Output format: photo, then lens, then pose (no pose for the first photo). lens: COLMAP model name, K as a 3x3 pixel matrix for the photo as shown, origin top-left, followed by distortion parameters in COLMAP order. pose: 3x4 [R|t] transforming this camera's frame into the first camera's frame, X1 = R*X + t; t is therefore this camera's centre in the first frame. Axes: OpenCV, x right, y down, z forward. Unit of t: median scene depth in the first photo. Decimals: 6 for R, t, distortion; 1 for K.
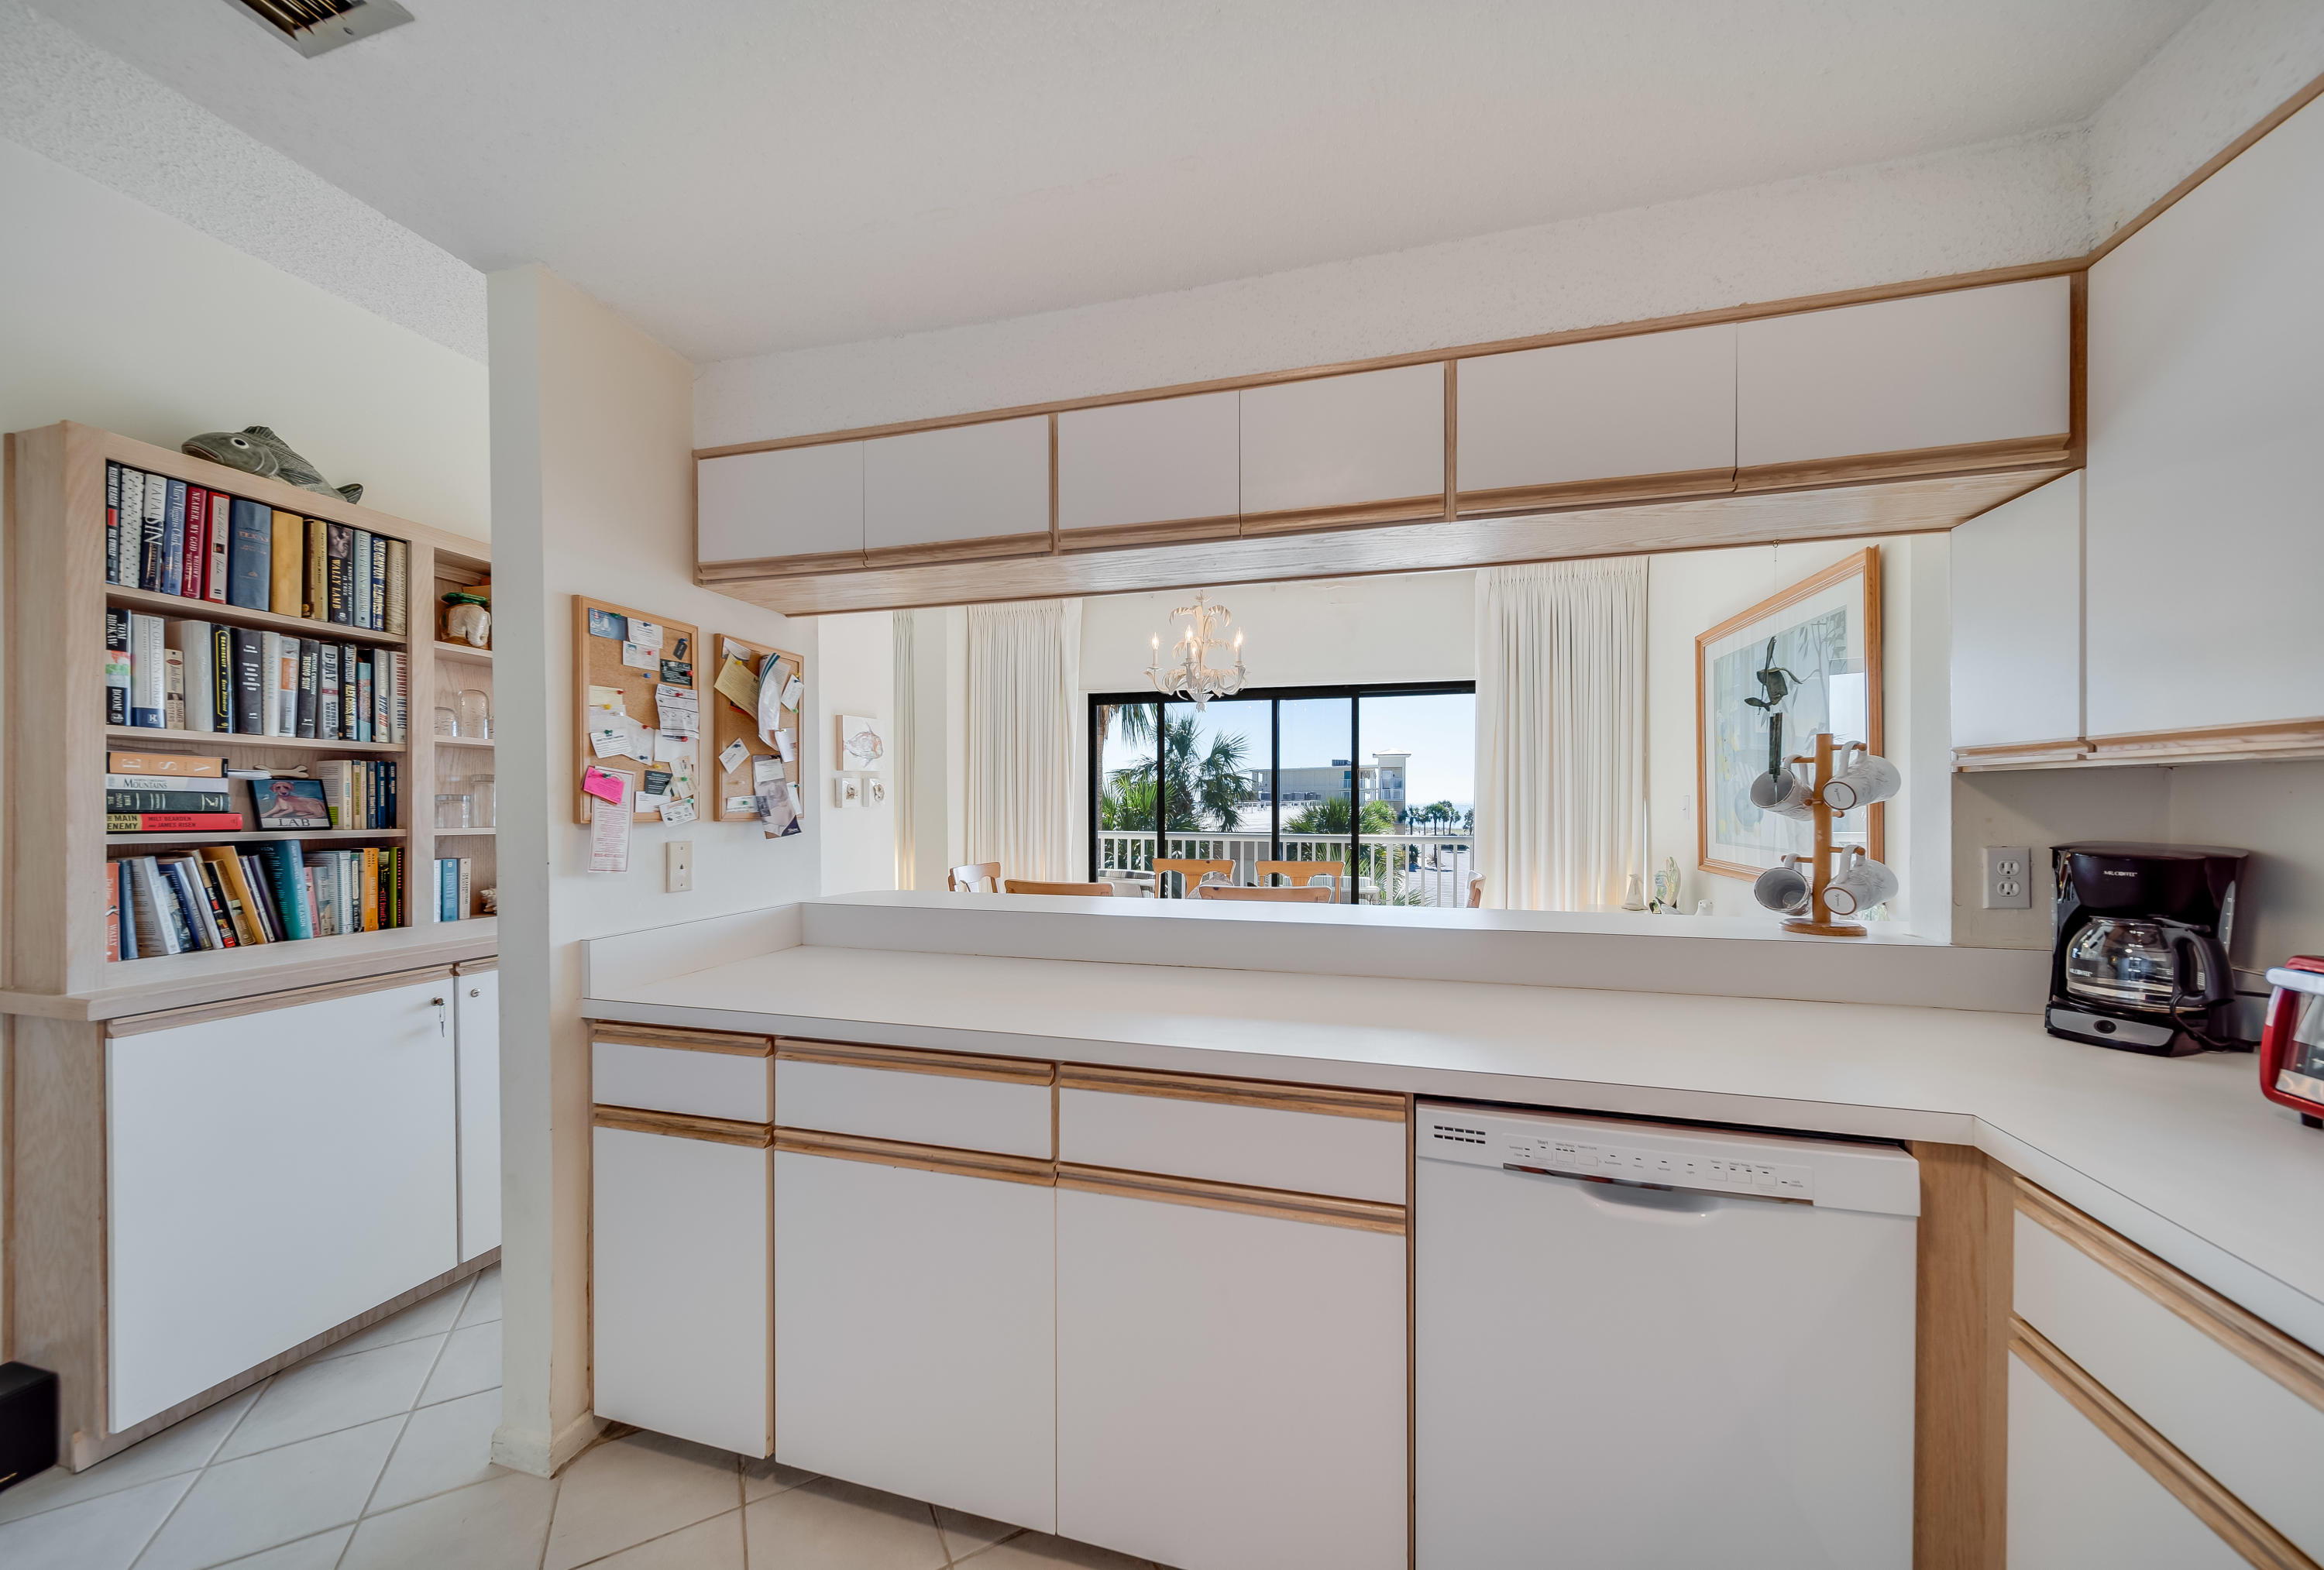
lens RADIAL K [[829.2, 0, 1166.9], [0, 829.2, 803.9], [0, 0, 1]] dist [-0.000576, -0.000022]
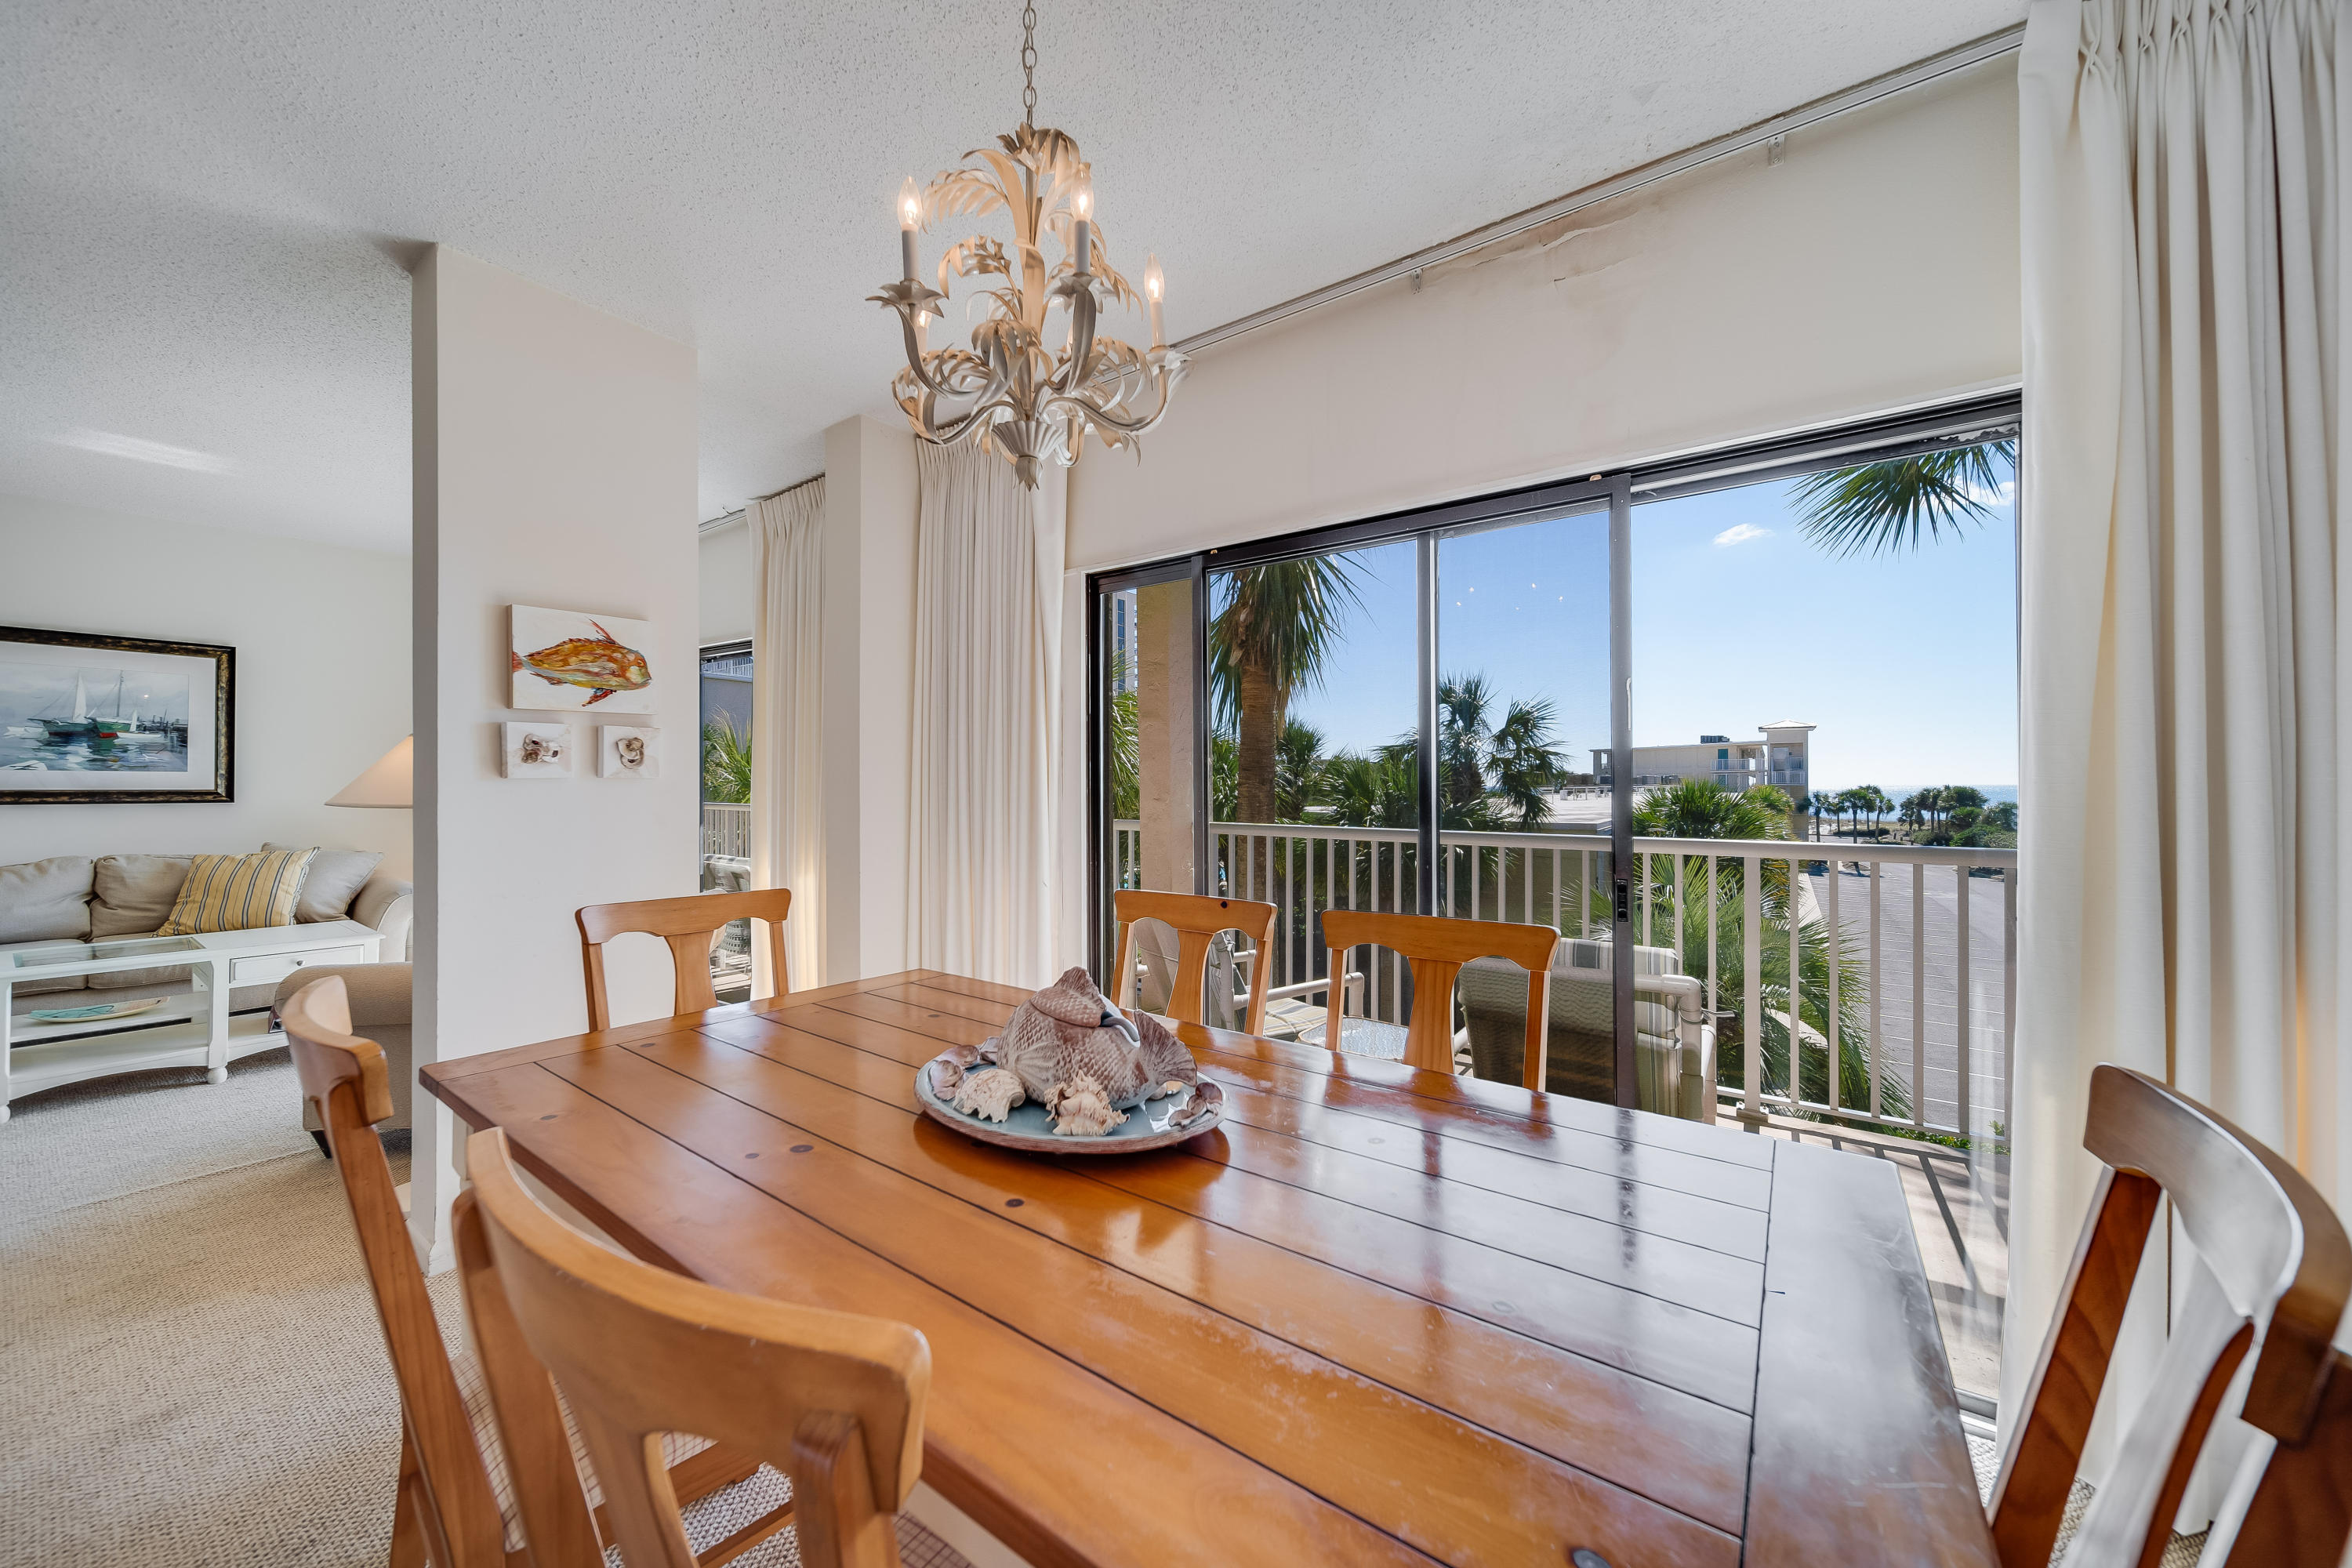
lens RADIAL K [[842.7, 0, 1171.8], [0, 842.7, 787.1], [0, 0, 1]] dist [0.000470, 0.000015]
pose [[0.933189, -0.001992, -0.359380, 0.323624], [0.000579, 0.999992, -0.004038, 0.021261], [0.359385, 0.003560, 0.933183, 1.013681]]
